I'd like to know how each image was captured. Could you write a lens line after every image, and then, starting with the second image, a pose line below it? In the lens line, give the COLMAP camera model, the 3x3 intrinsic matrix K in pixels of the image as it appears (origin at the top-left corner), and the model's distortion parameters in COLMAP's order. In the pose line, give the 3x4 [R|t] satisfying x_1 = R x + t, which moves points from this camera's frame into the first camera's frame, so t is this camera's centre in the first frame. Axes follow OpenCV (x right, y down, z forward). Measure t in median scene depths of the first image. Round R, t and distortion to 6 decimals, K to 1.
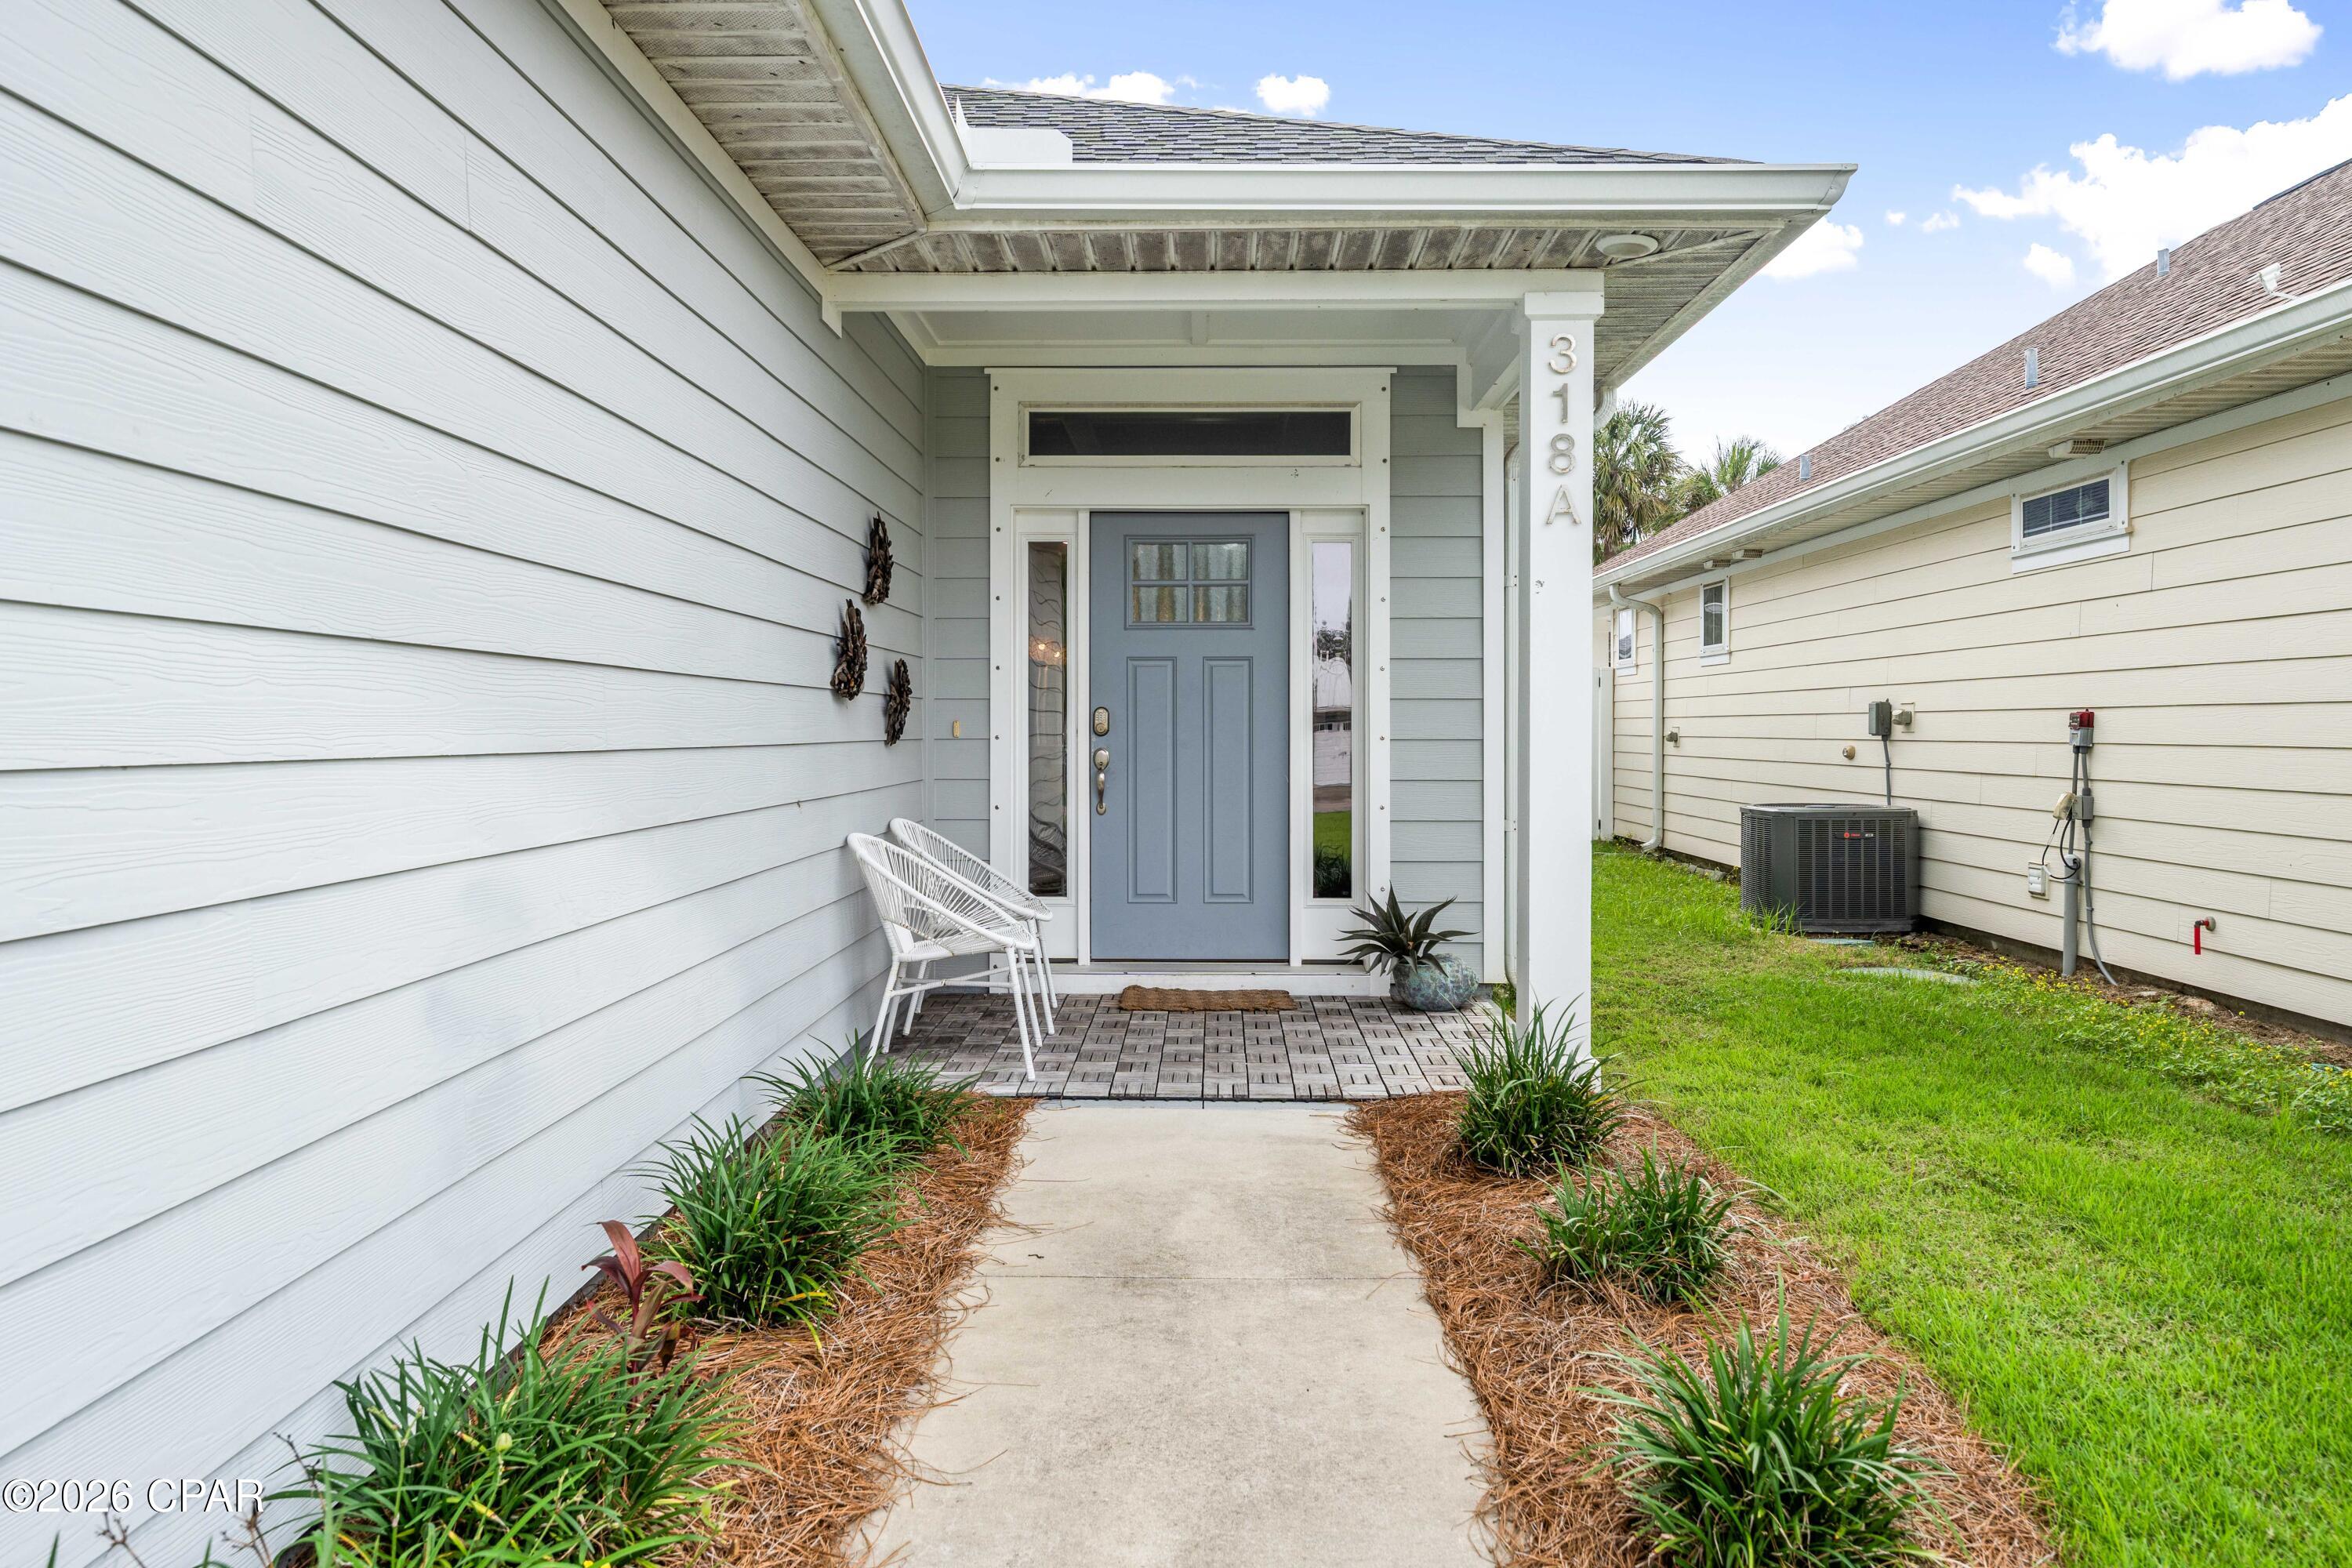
lens RADIAL K [[1628.4, 0, 1176.0], [0, 1628.4, 784.0], [0, 0, 1]] dist [0.000826, 0.000368]
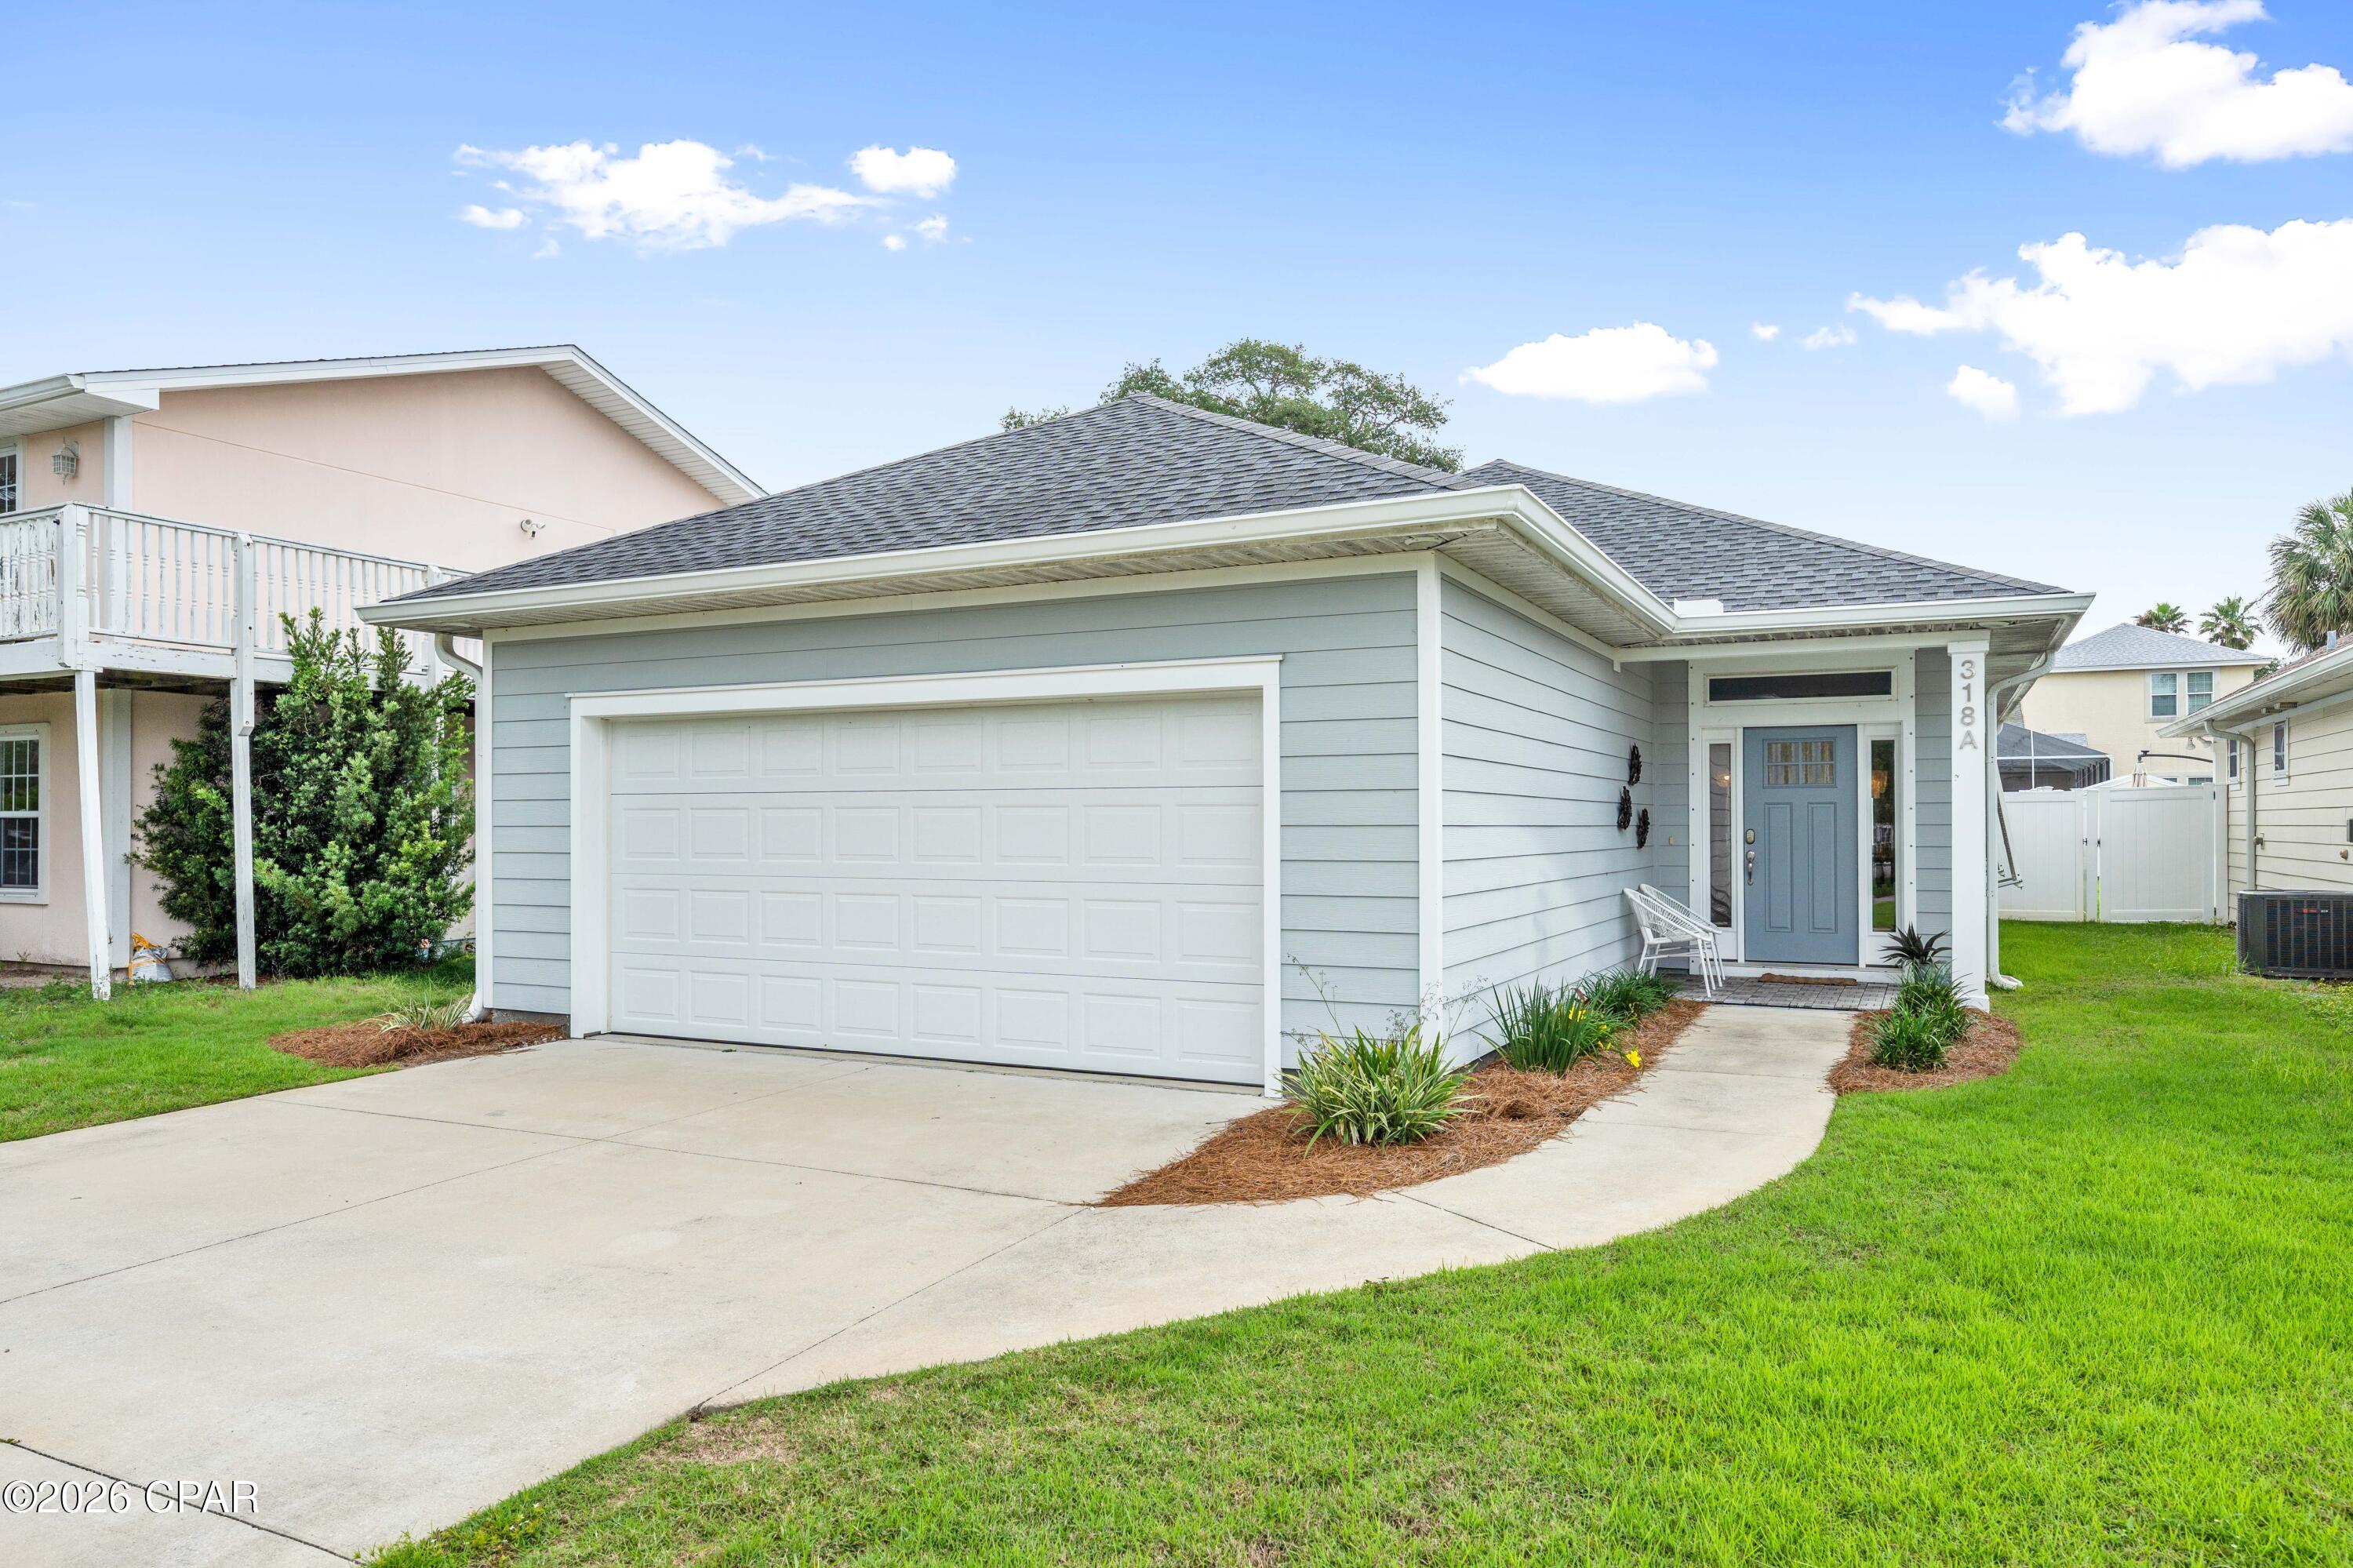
lens RADIAL K [[1471.3, 0, 1169.1], [0, 1471.3, 802.3], [0, 0, 1]] dist [0.004886, 0.000853]
pose [[0.899101, -0.010129, -0.437625, 0.106156], [-0.011970, 0.998790, -0.047710, 0.013374], [0.437579, 0.048134, 0.897891, -0.928704]]
